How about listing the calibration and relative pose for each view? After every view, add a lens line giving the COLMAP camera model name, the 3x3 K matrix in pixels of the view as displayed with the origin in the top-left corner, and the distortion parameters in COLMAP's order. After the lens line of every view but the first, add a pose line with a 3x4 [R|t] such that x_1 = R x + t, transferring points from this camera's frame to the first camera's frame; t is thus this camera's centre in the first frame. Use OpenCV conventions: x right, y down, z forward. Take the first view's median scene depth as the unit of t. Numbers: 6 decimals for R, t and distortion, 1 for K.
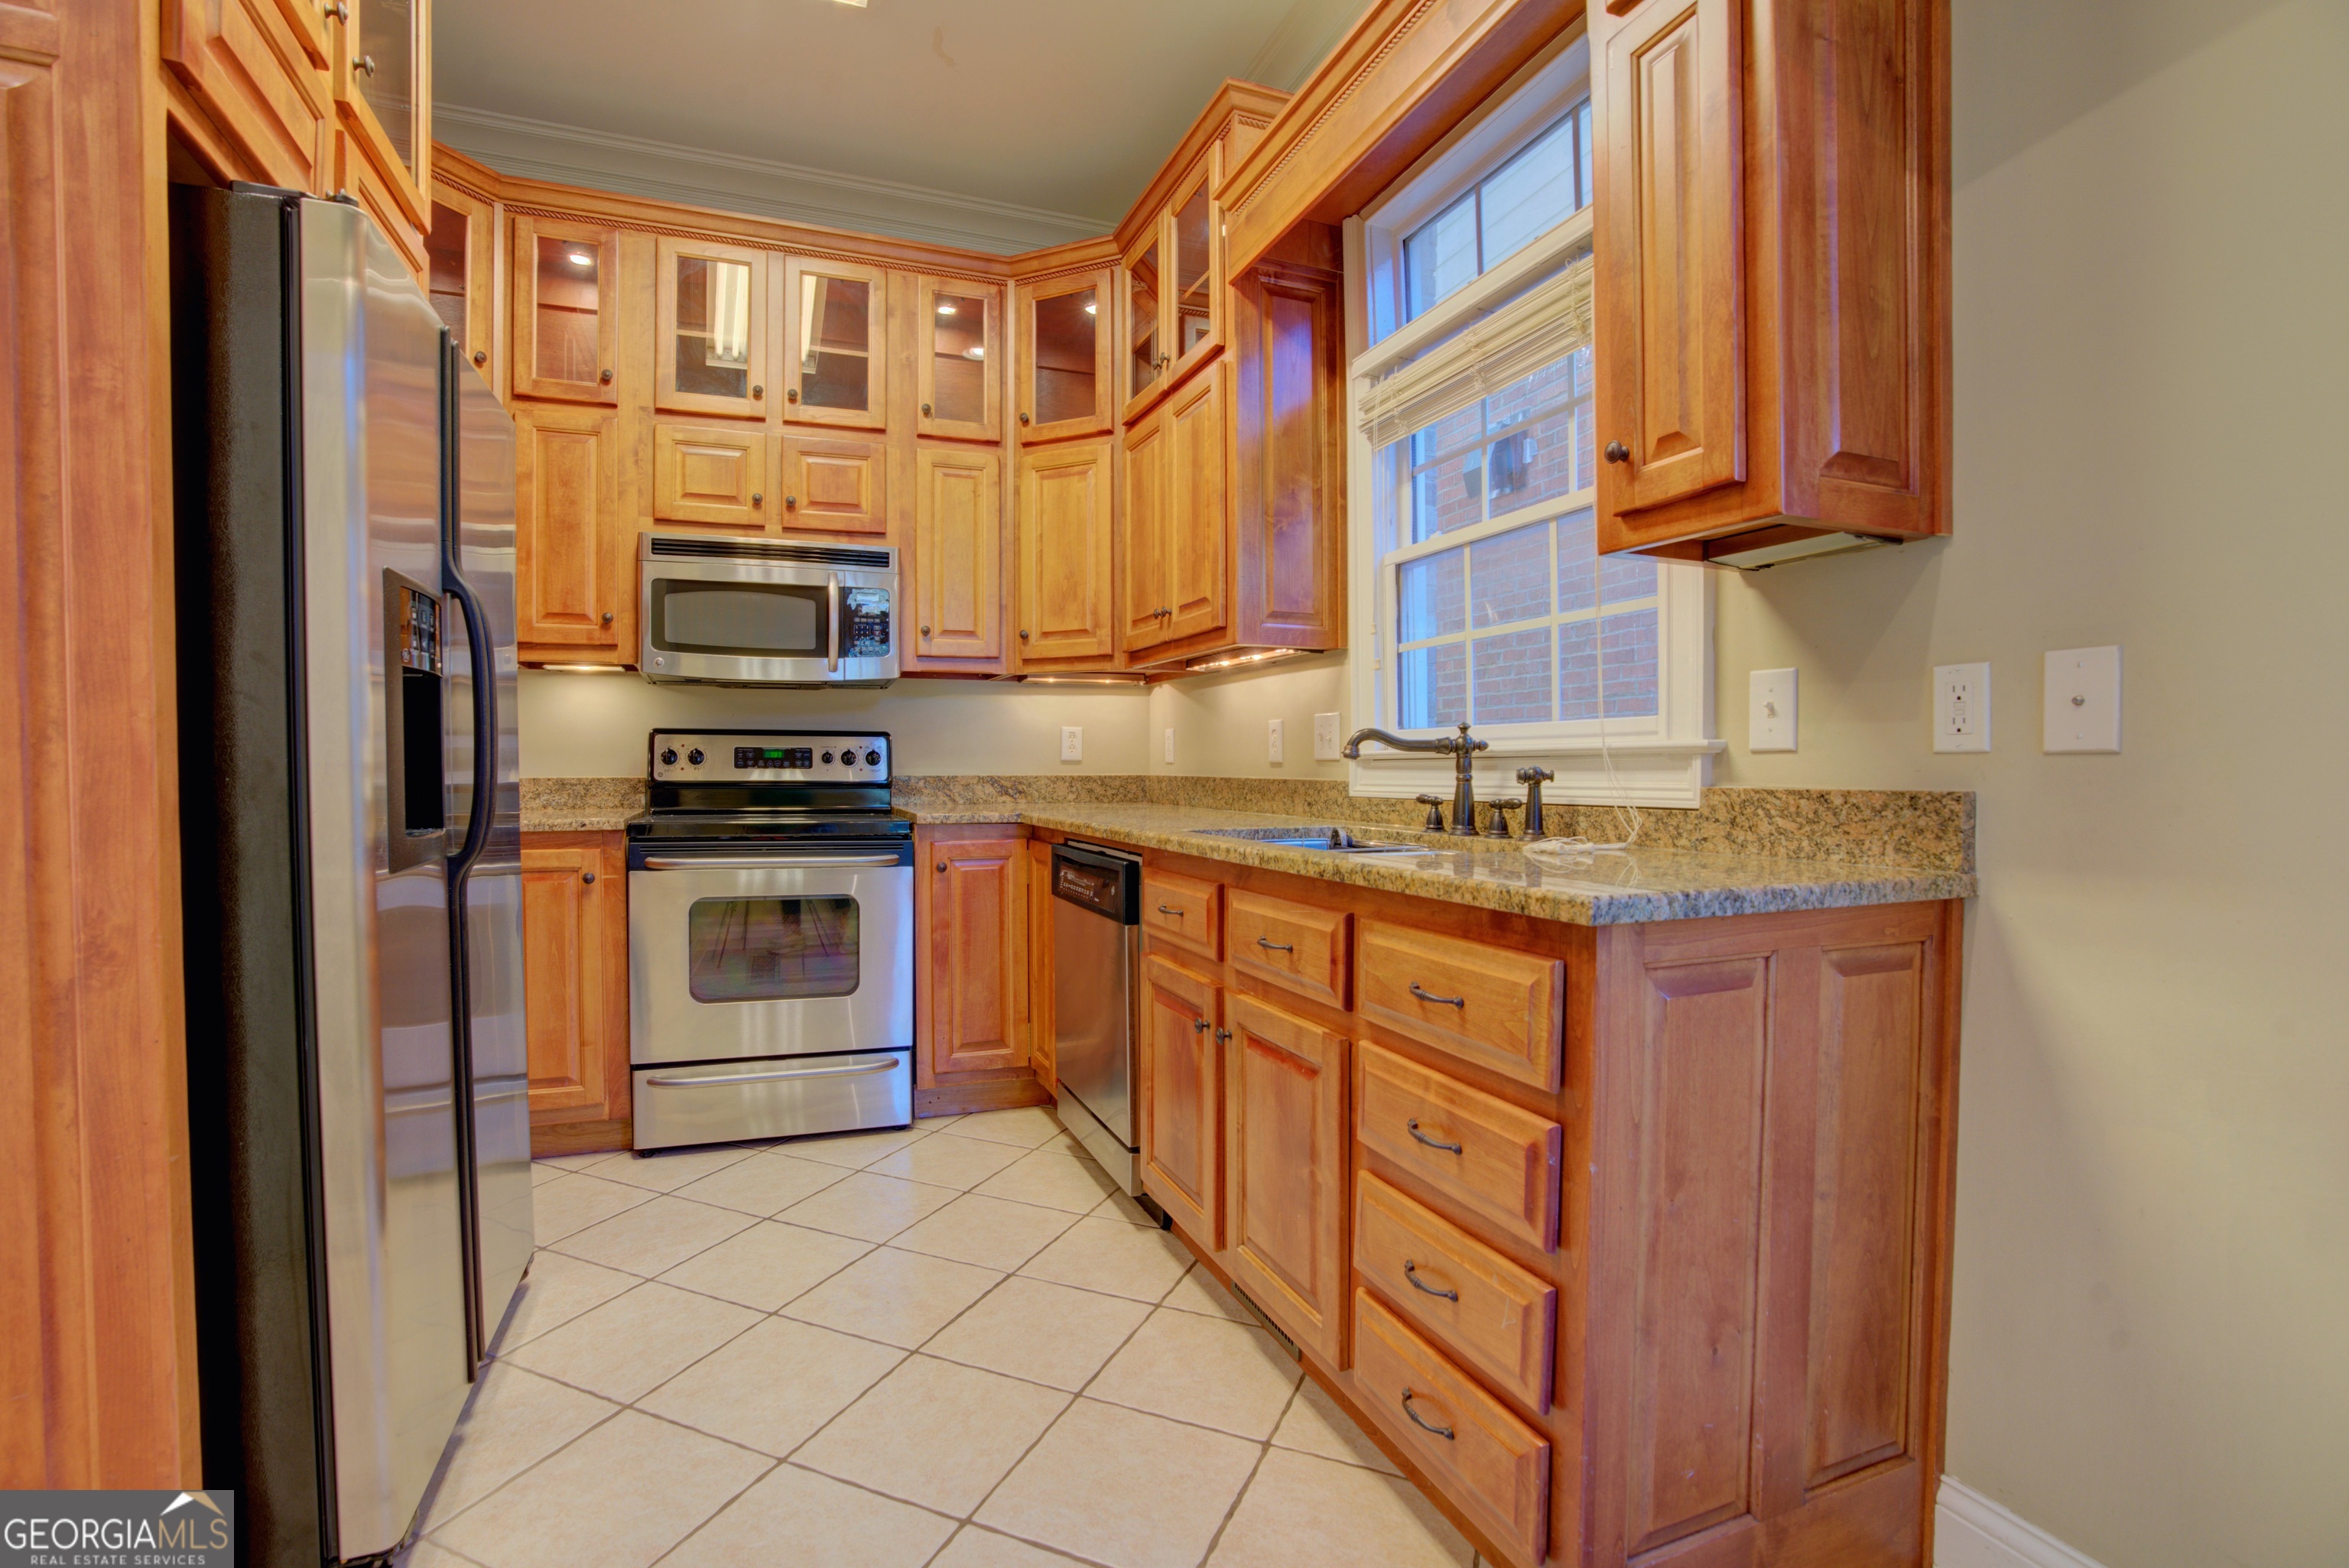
lens RADIAL K [[1073.1, 0, 1171.1], [0, 1073.1, 786.9], [0, 0, 1]] dist [-0.070220, 0.028918]
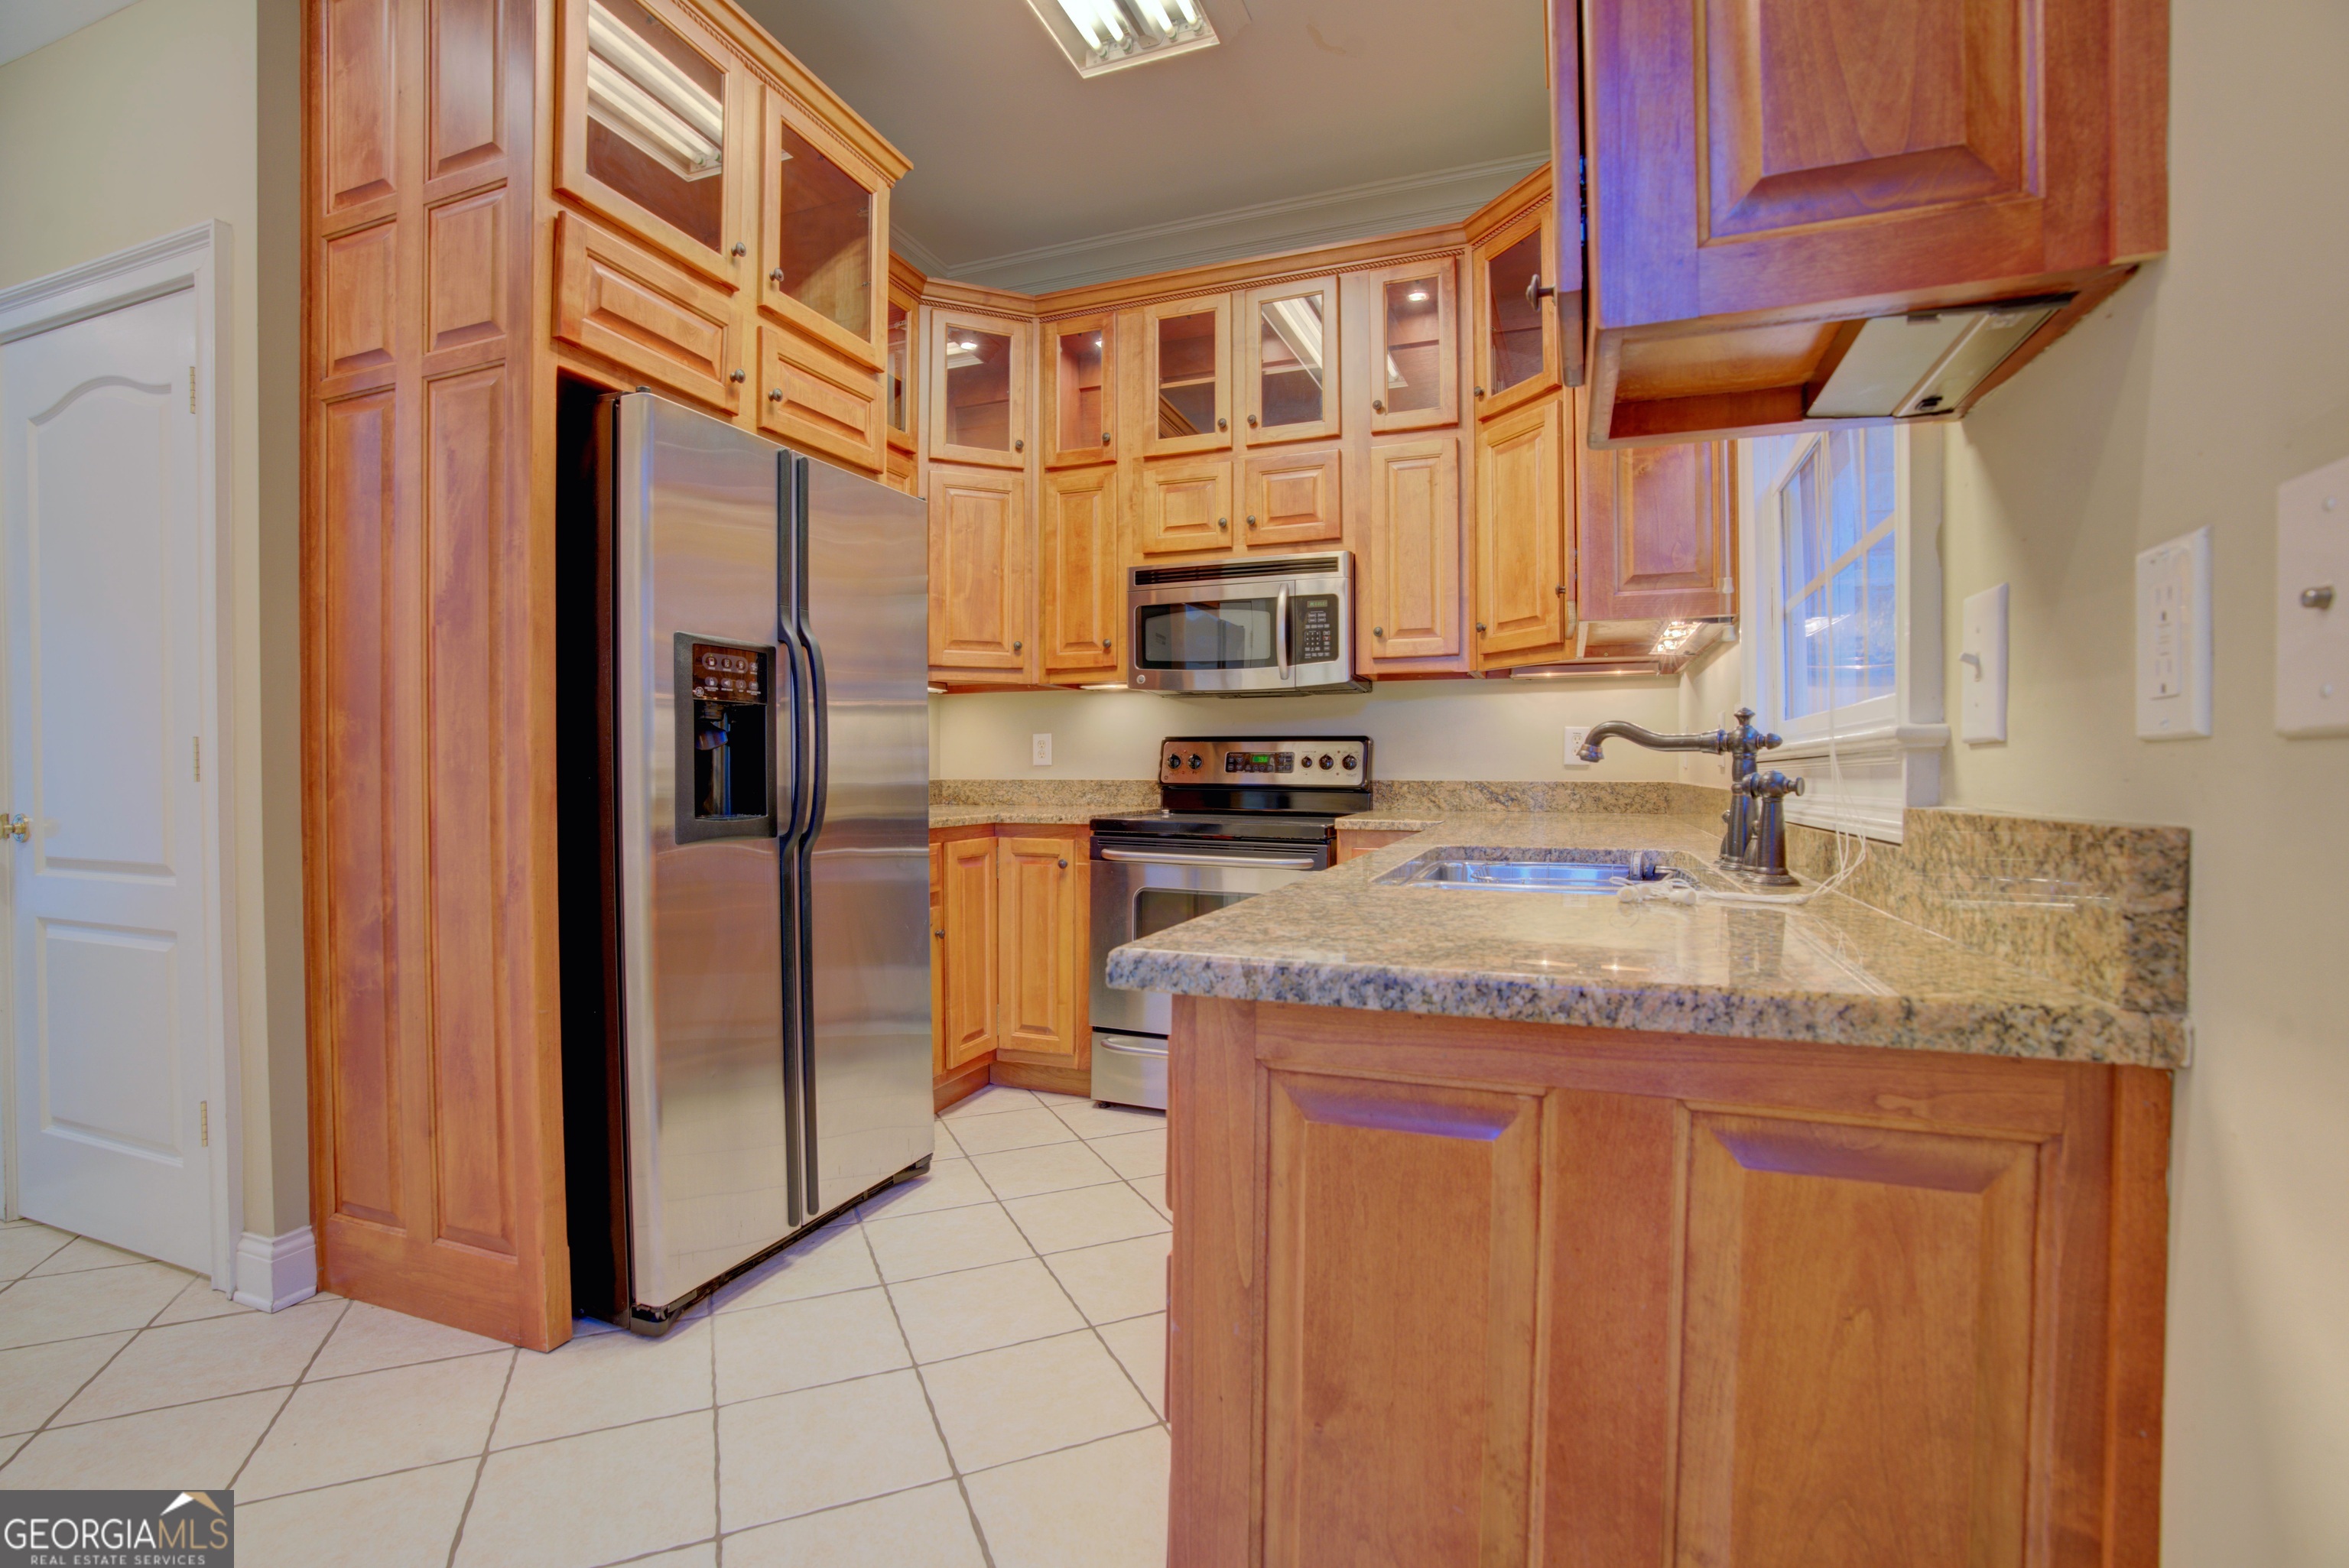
lens RADIAL K [[1073.1, 0, 1171.1], [0, 1073.1, 786.9], [0, 0, 1]] dist [-0.070220, 0.028918]
pose [[0.735701, 0.011221, -0.677214, 0.332372], [-0.014271, 0.999898, 0.001065, -0.003306], [0.677156, 0.008880, 0.735786, 0.173814]]
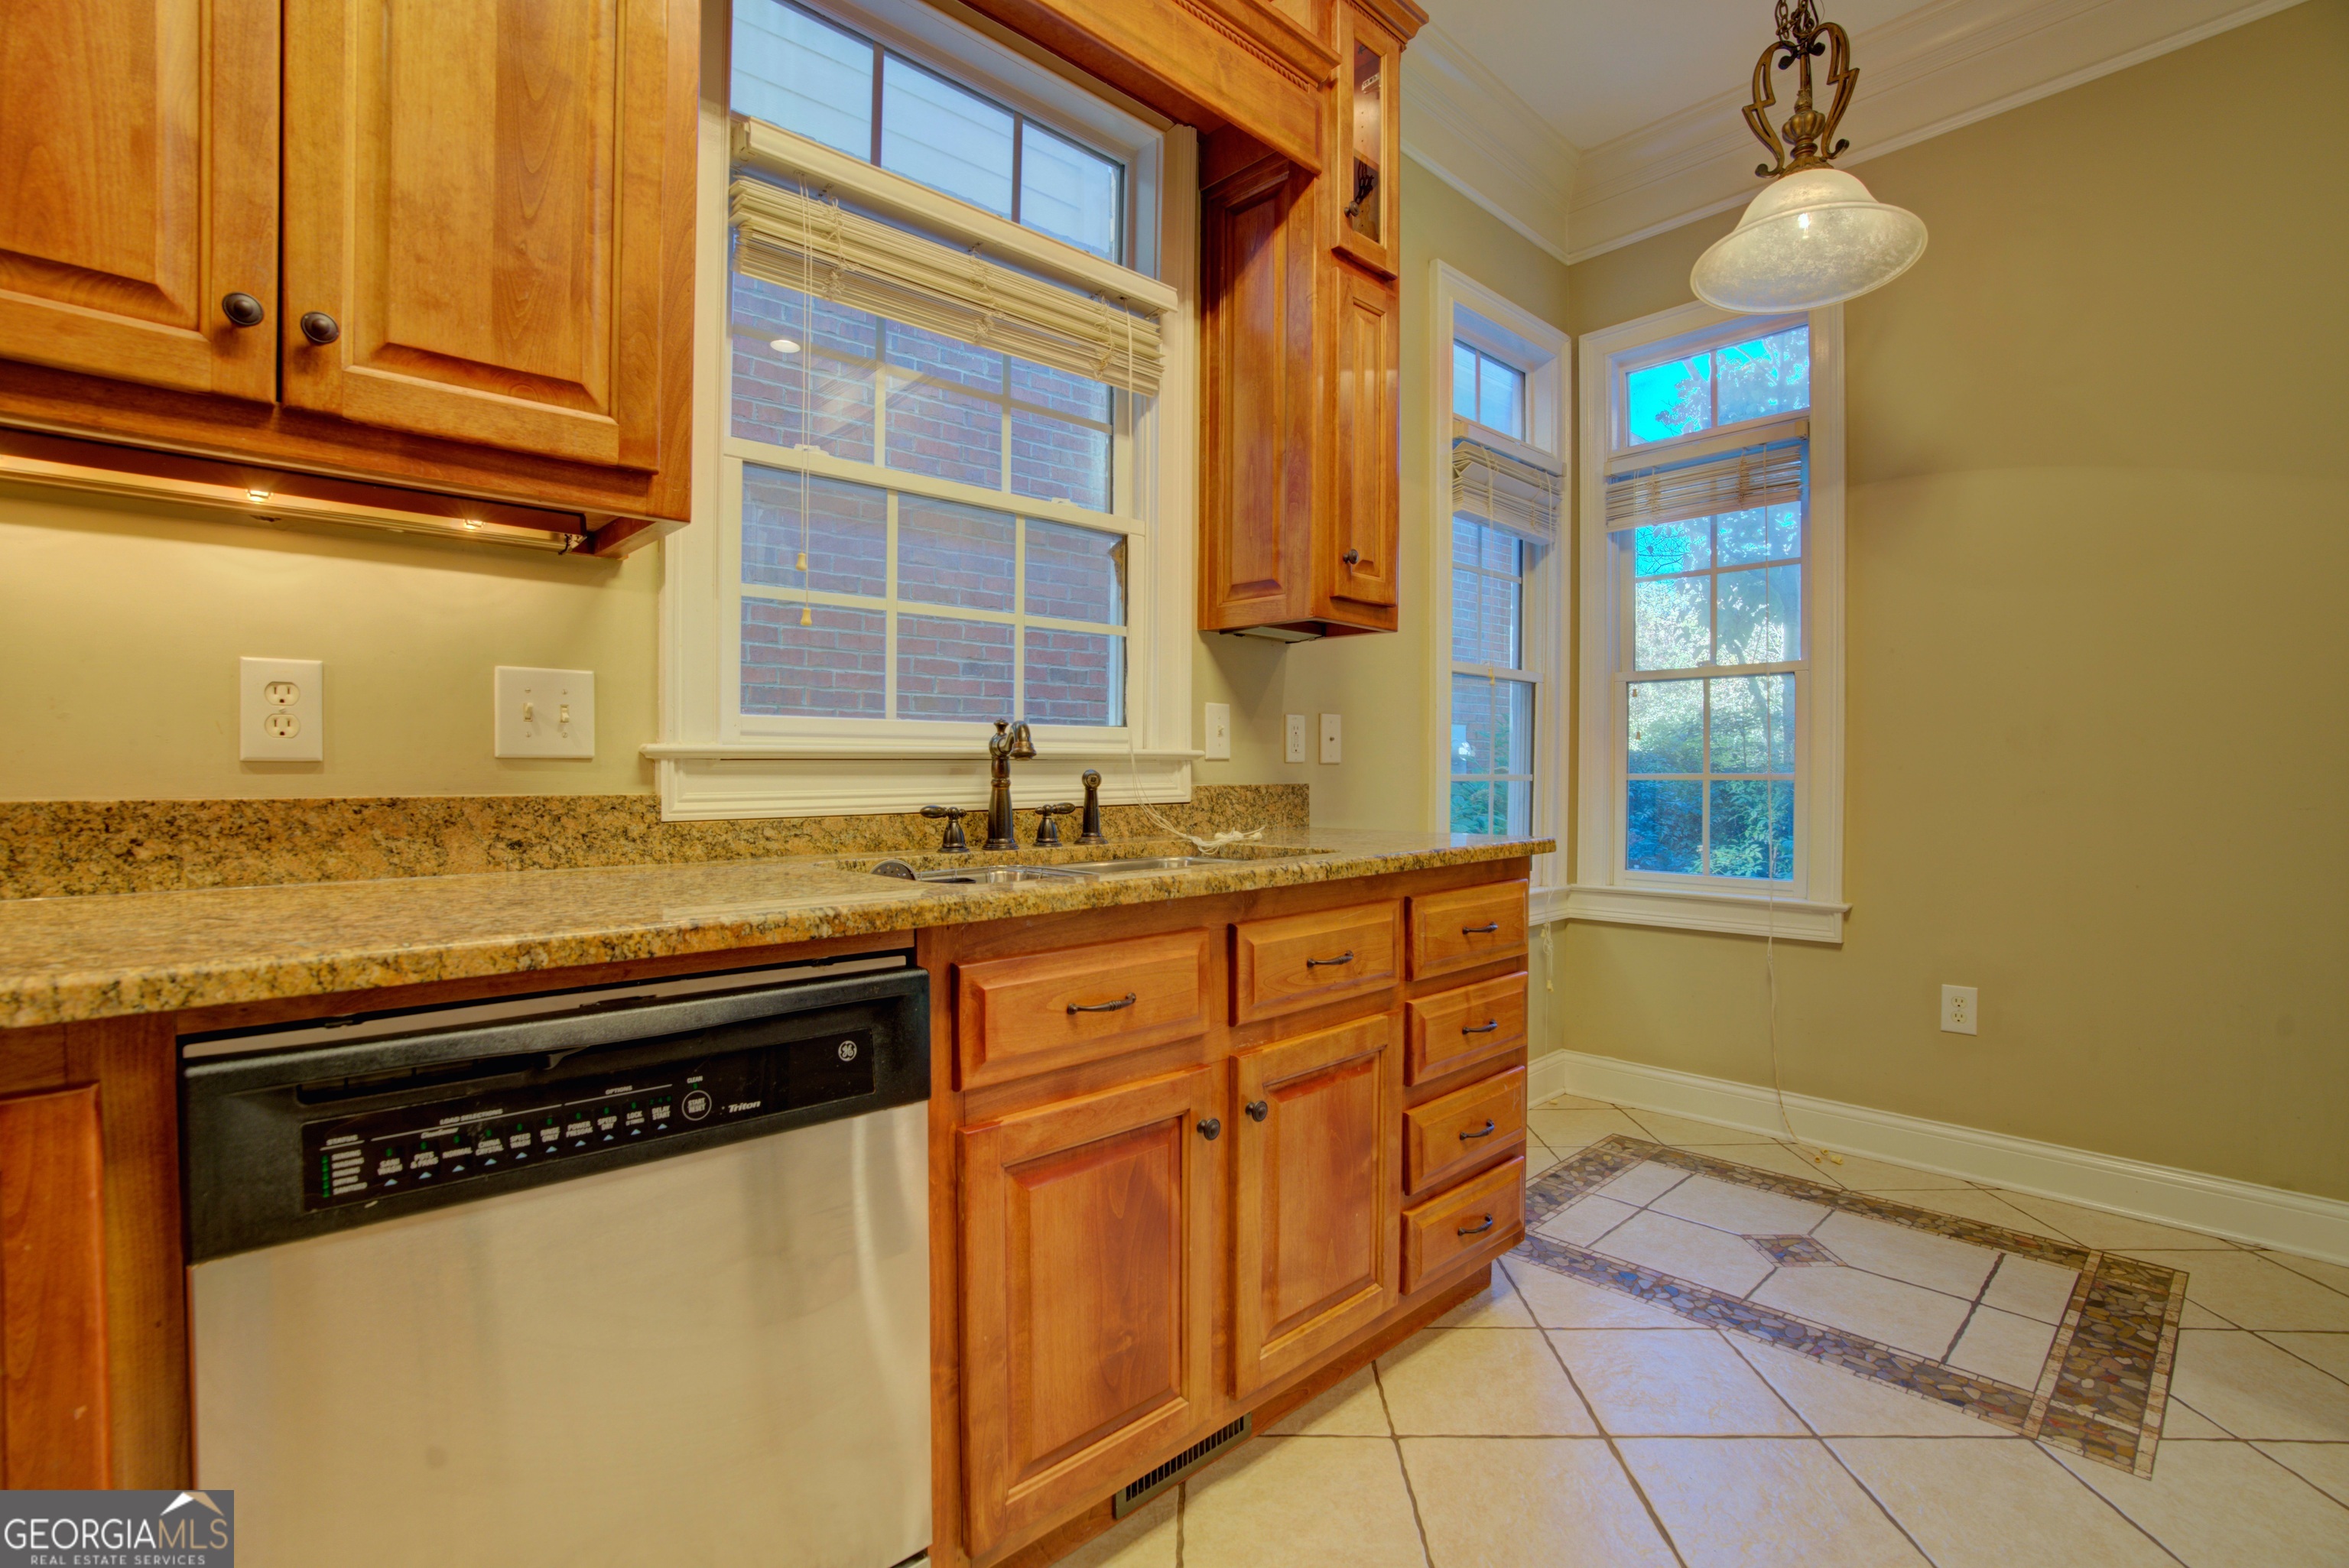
lens RADIAL K [[1073.1, 0, 1171.1], [0, 1073.1, 786.9], [0, 0, 1]] dist [-0.070220, 0.028918]
pose [[-0.369908, -0.012947, 0.928978, -0.417496], [0.017885, 0.999618, 0.021053, -0.015177], [-0.928896, 0.024403, -0.369536, 0.855667]]
